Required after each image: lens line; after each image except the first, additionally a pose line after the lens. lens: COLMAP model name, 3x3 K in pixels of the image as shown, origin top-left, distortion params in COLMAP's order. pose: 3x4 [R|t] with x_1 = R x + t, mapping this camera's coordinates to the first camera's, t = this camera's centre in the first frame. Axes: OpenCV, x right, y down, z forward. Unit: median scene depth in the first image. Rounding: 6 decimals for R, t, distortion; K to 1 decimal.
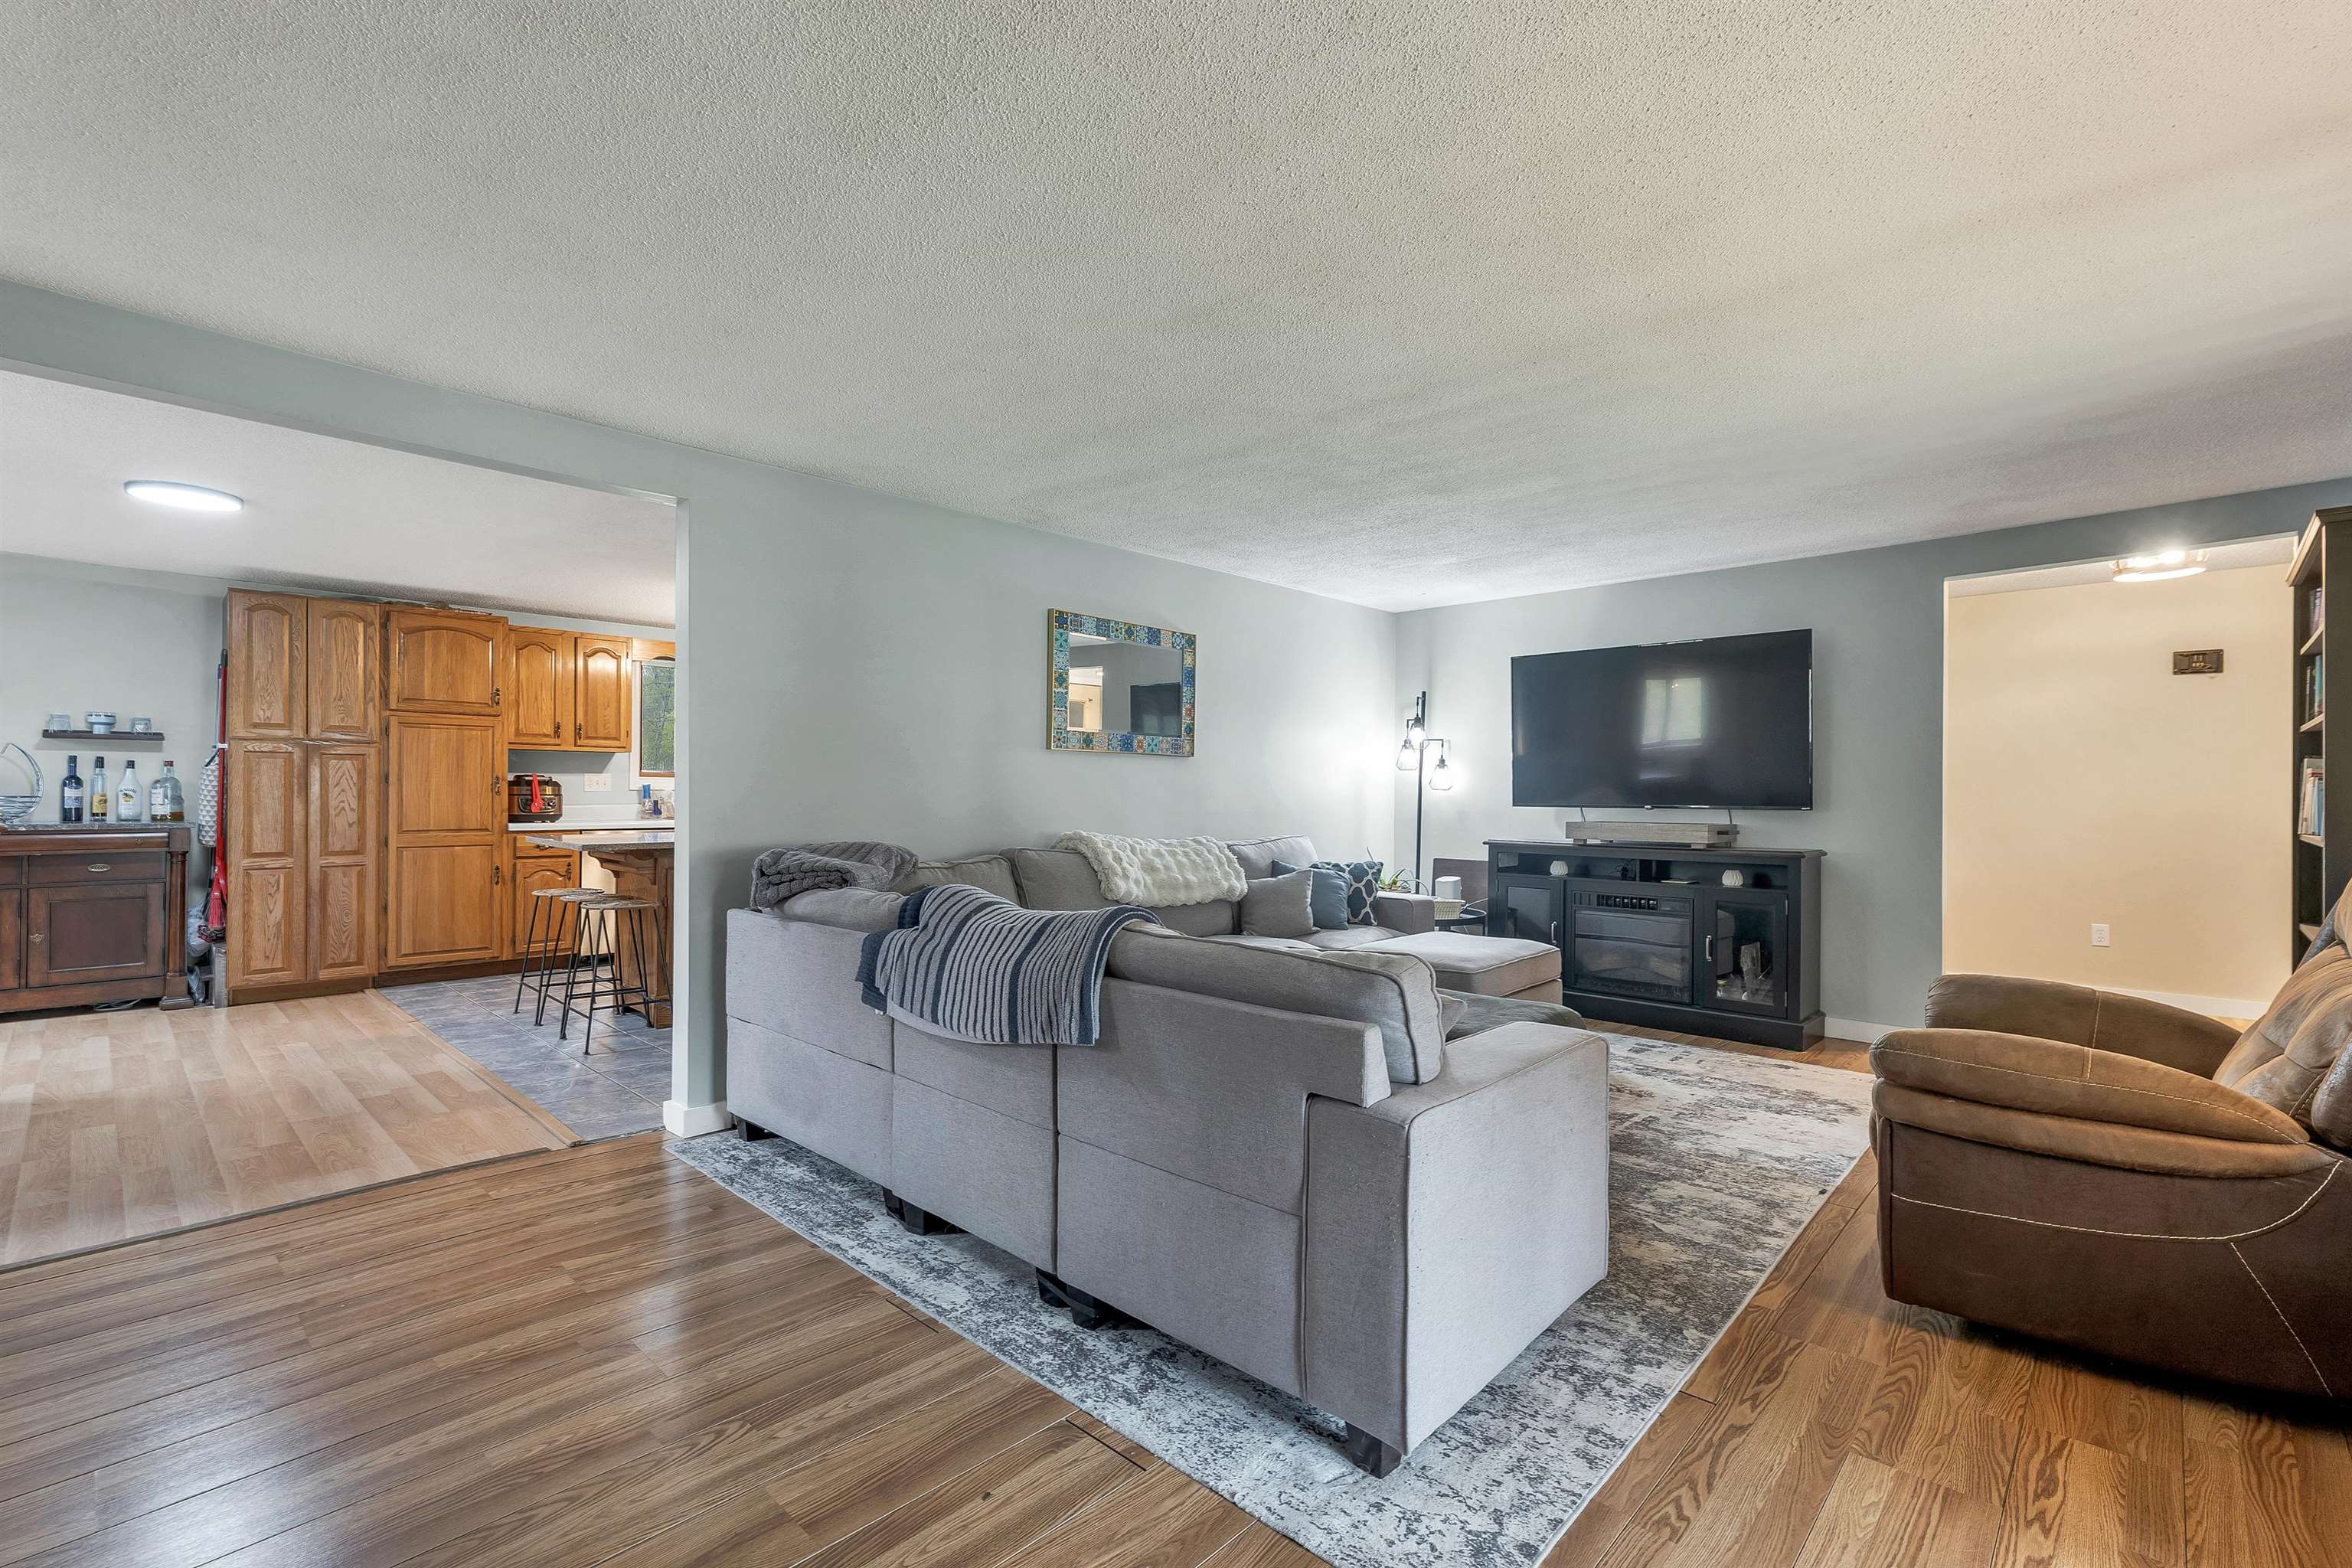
lens RADIAL K [[1033.5, 0, 1172.9], [0, 1033.5, 791.0], [0, 0, 1]] dist [0.000676, 0.000225]
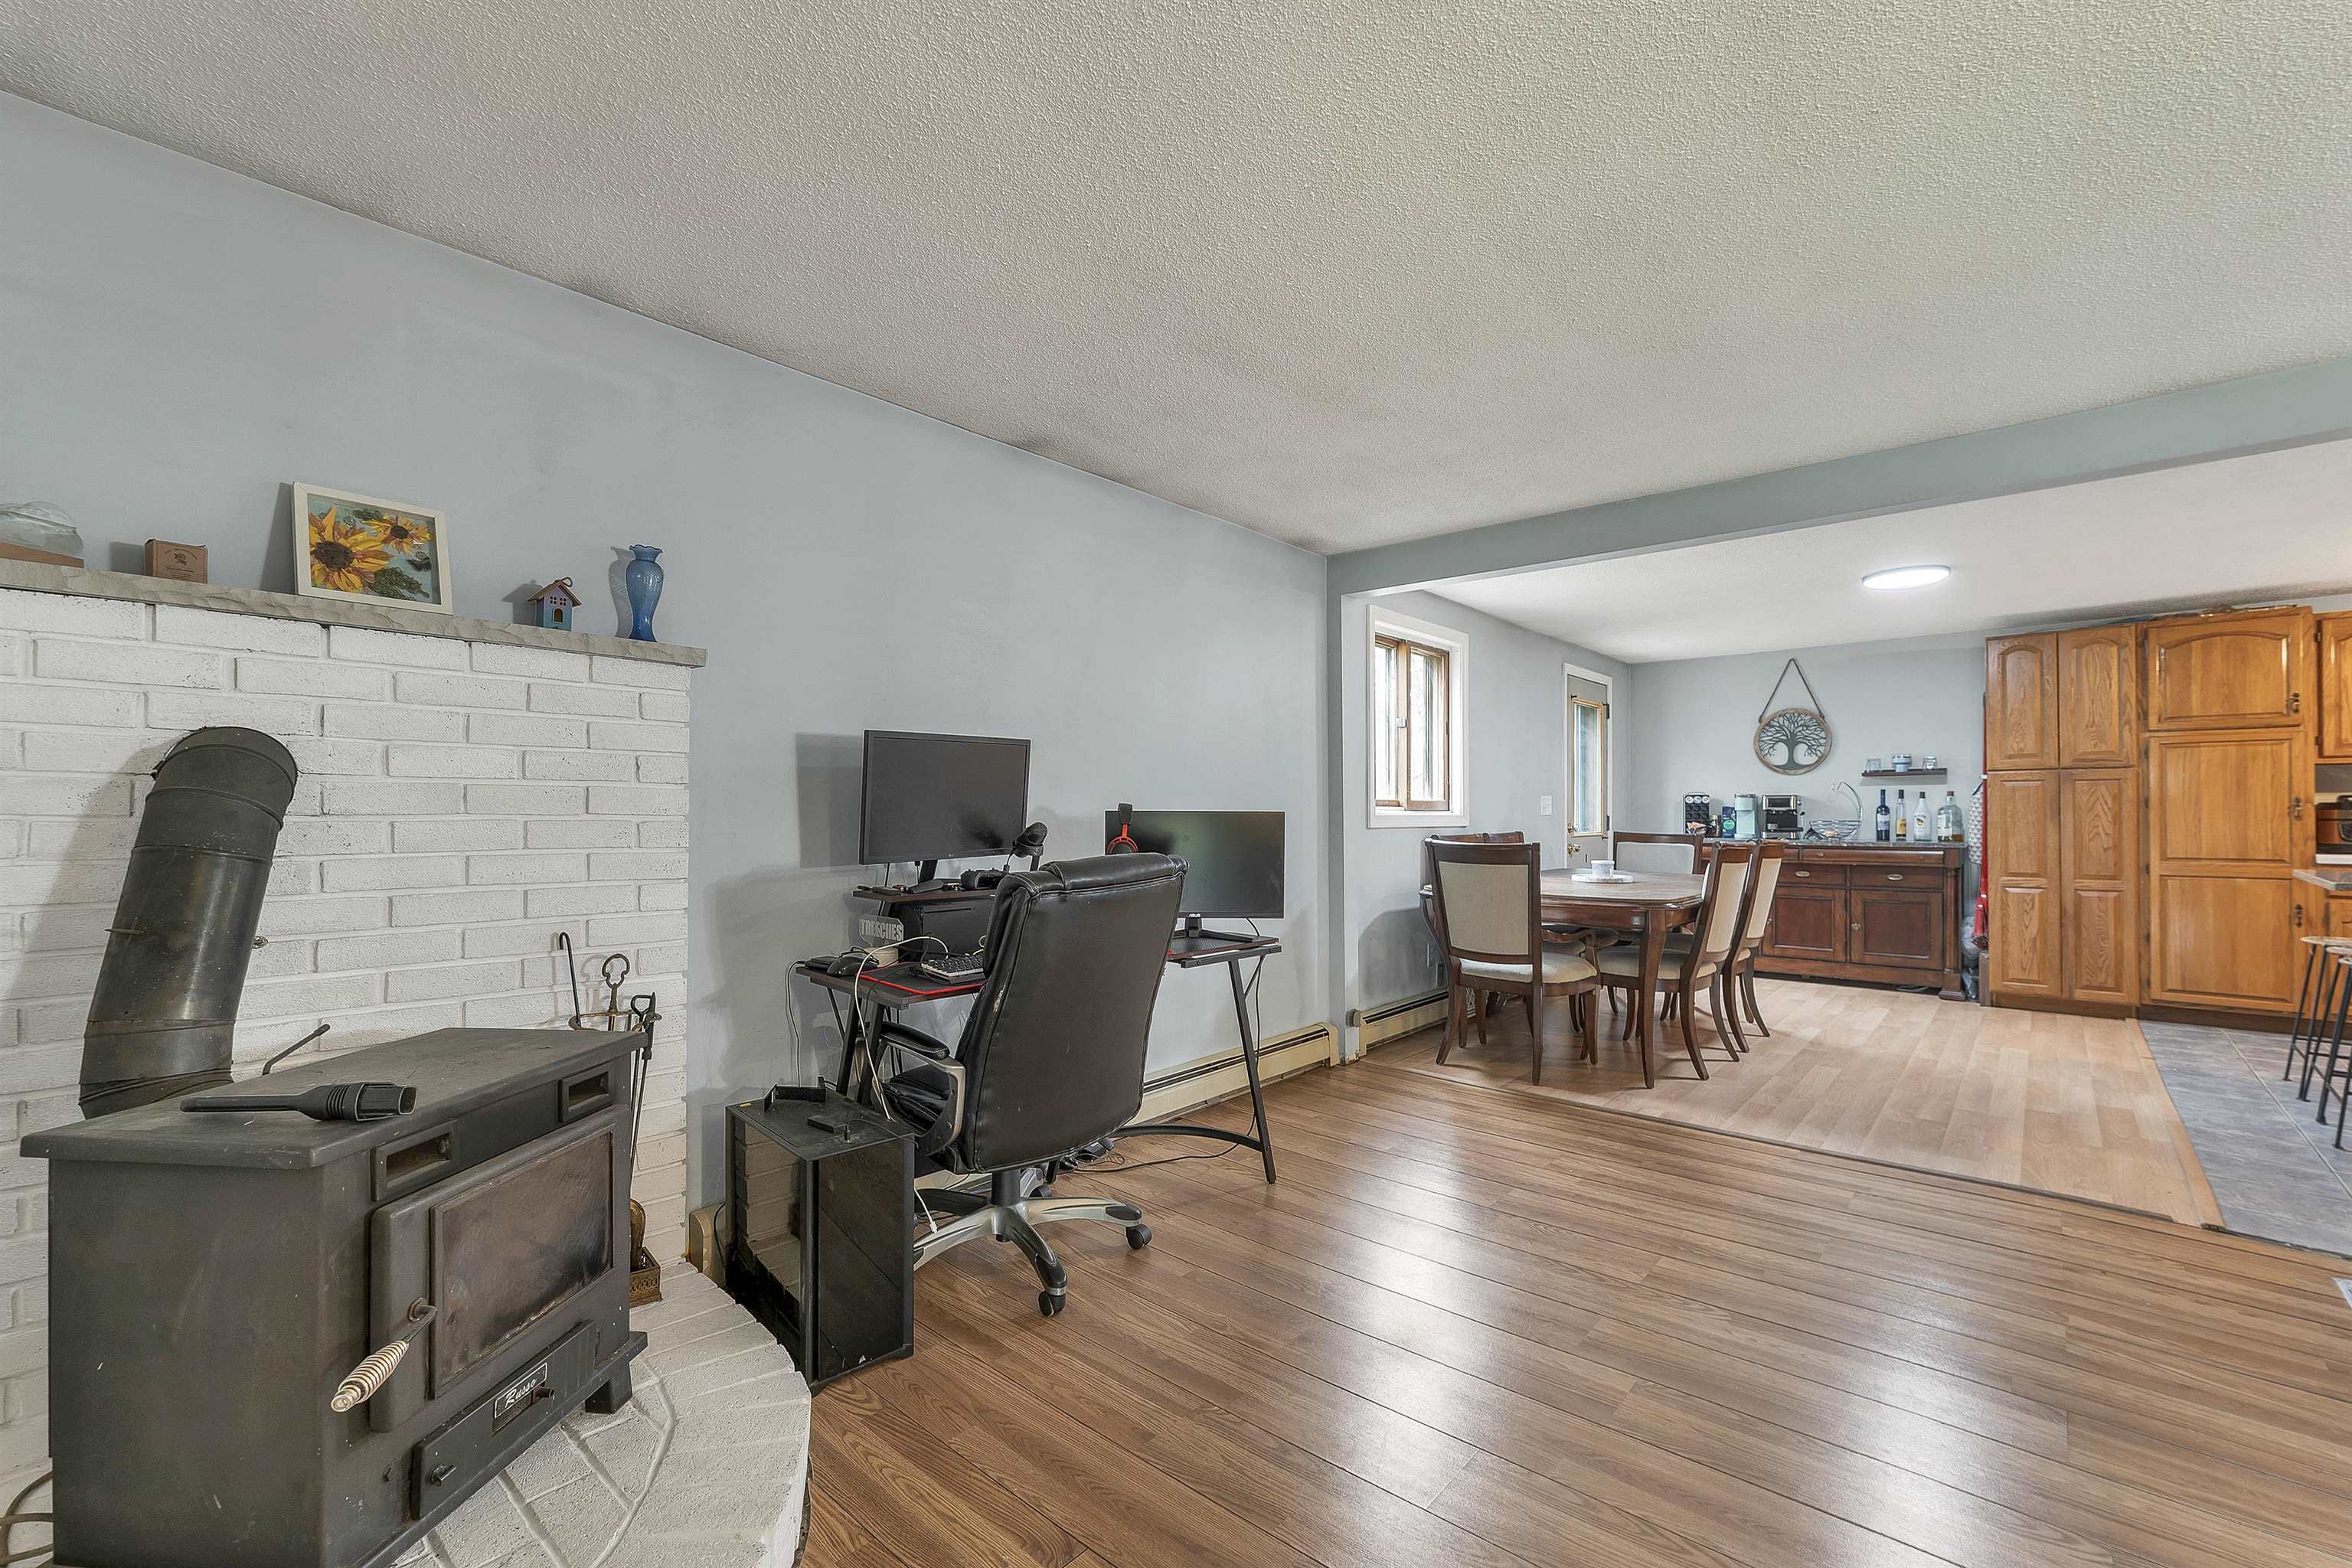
lens RADIAL K [[972.8, 0, 1167.4], [0, 972.8, 810.4], [0, 0, 1]] dist [0.000174, 0.000361]
pose [[0.027402, -0.009563, -0.999579, 0.129998], [0.004642, 0.999945, -0.009440, -0.000792], [0.999614, -0.004382, 0.027445, 0.069143]]
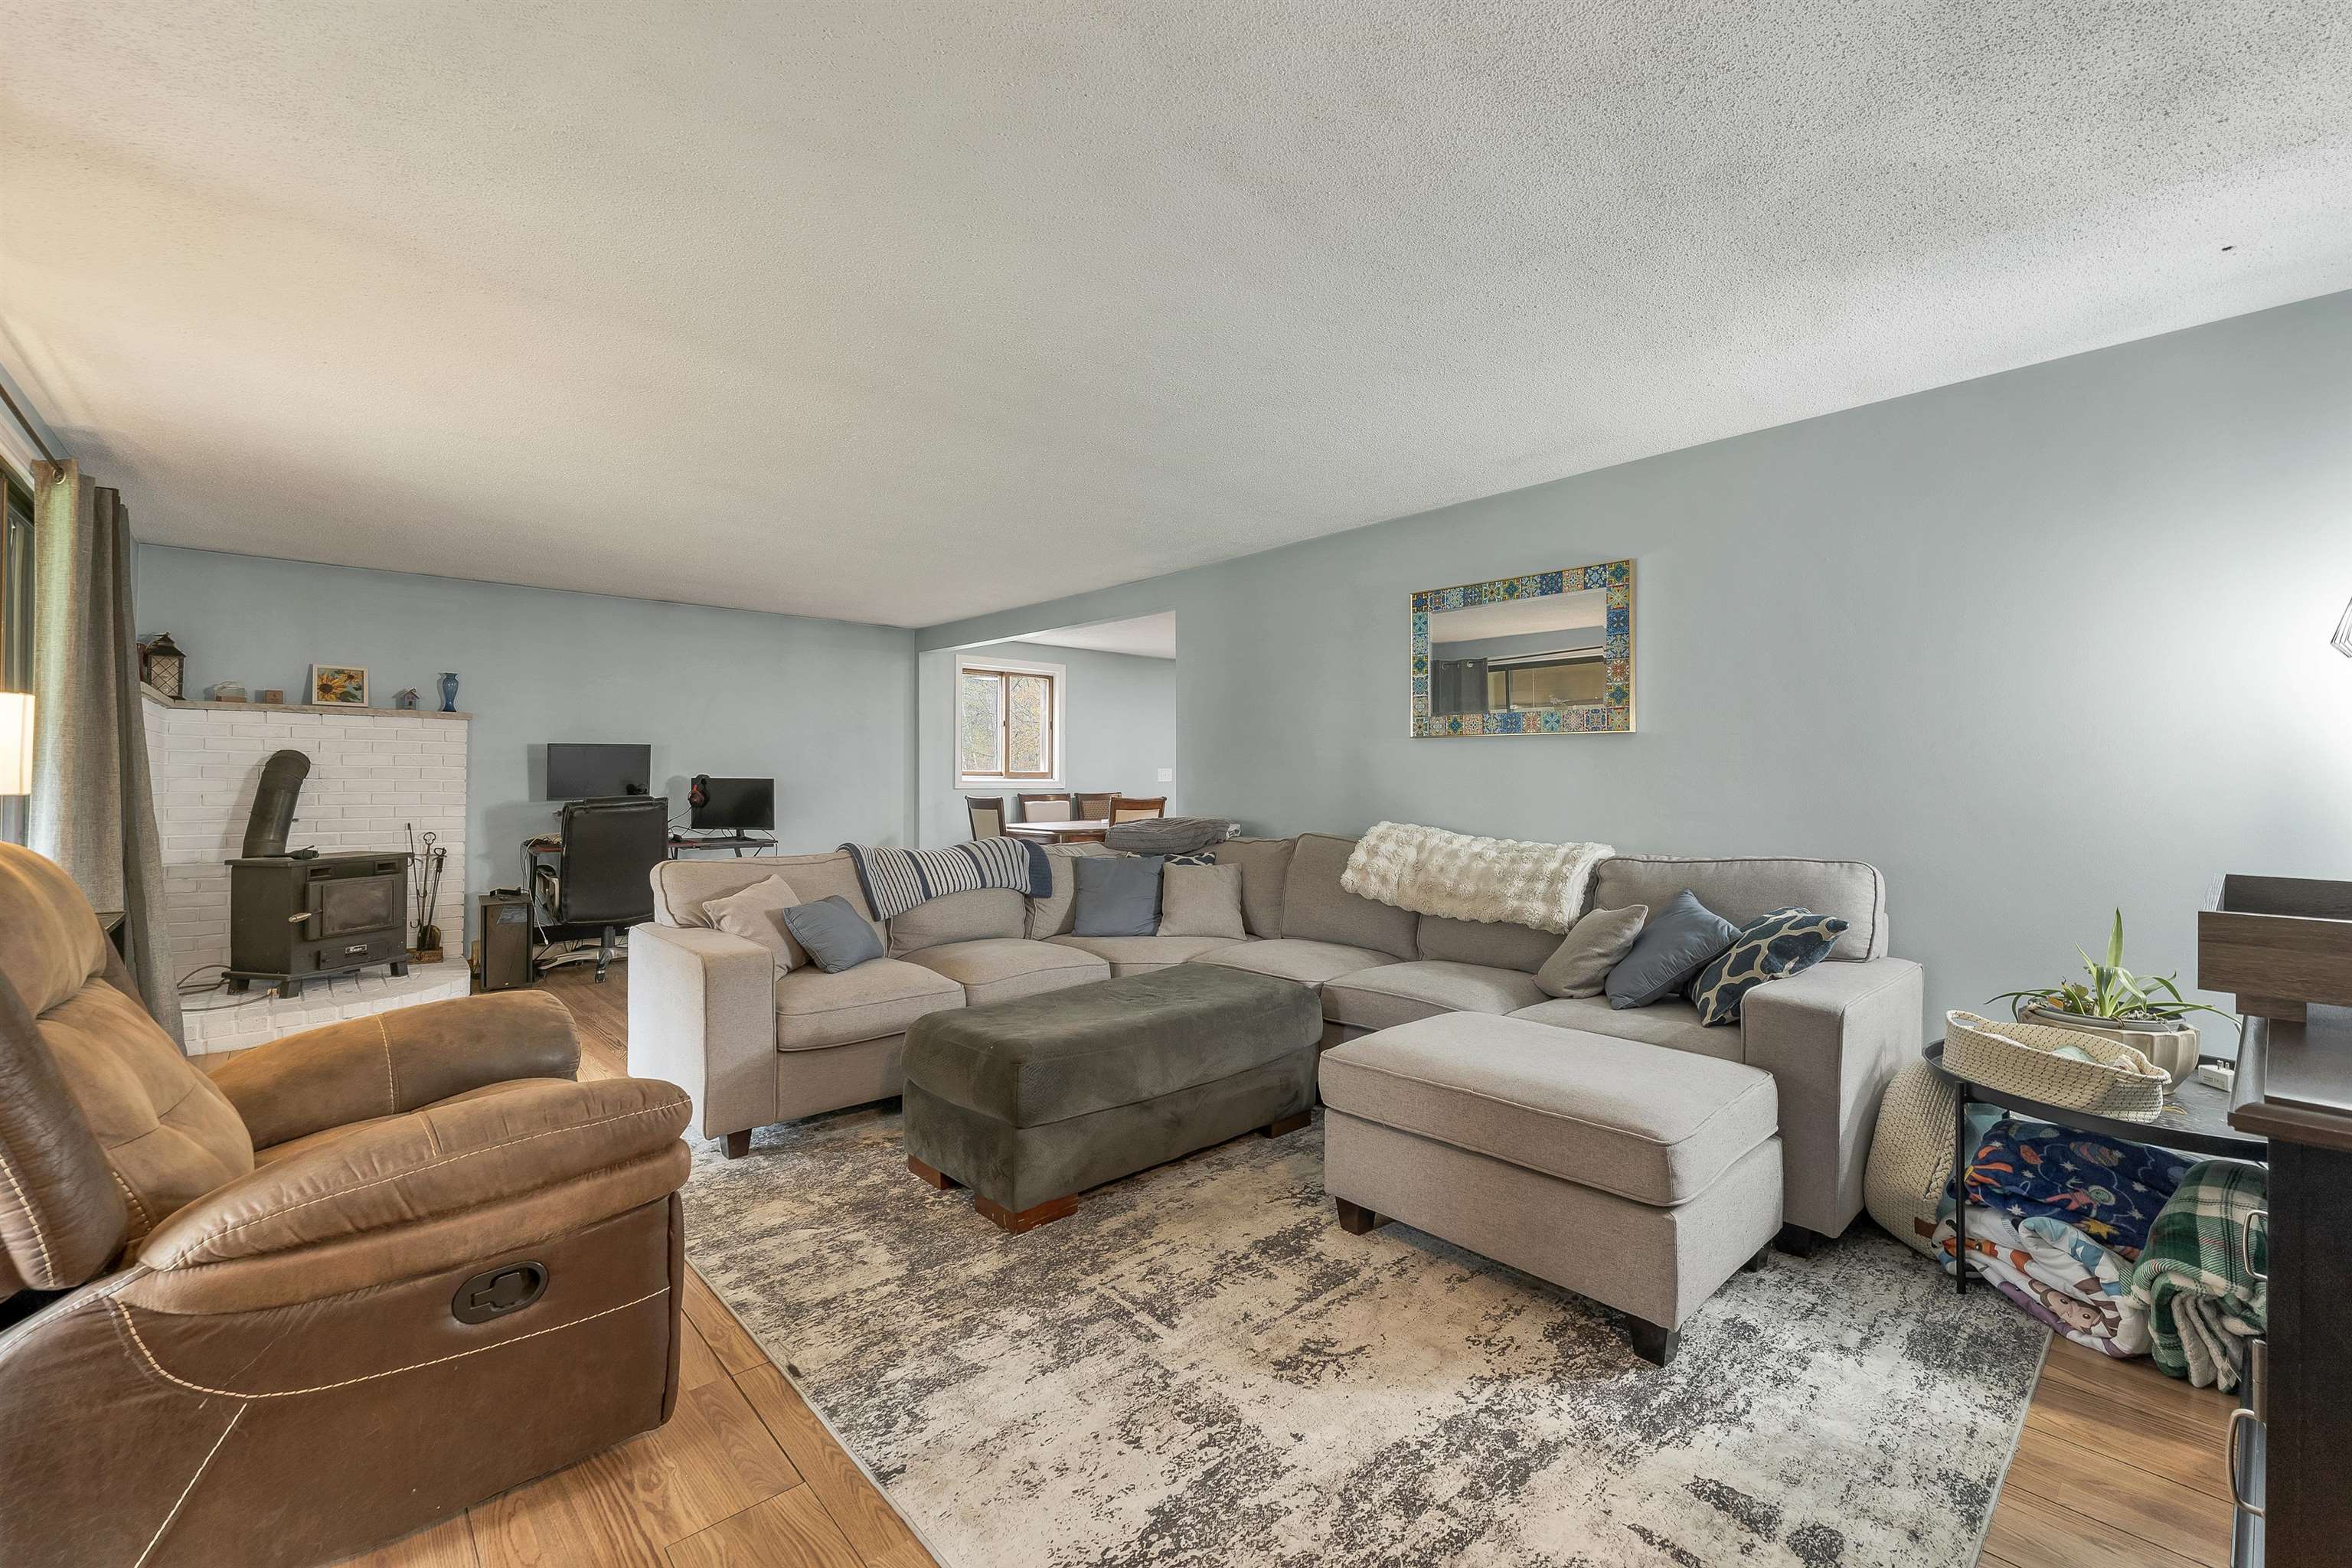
lens RADIAL K [[975.5, 0, 1172.9], [0, 975.5, 775.1], [0, 0, 1]] dist [-0.003241, -0.000352]
pose [[-0.081380, -0.010862, -0.996624, 0.690083], [-0.000022, 0.999941, -0.010896, 0.003119], [0.996683, -0.000865, -0.081375, 0.718683]]
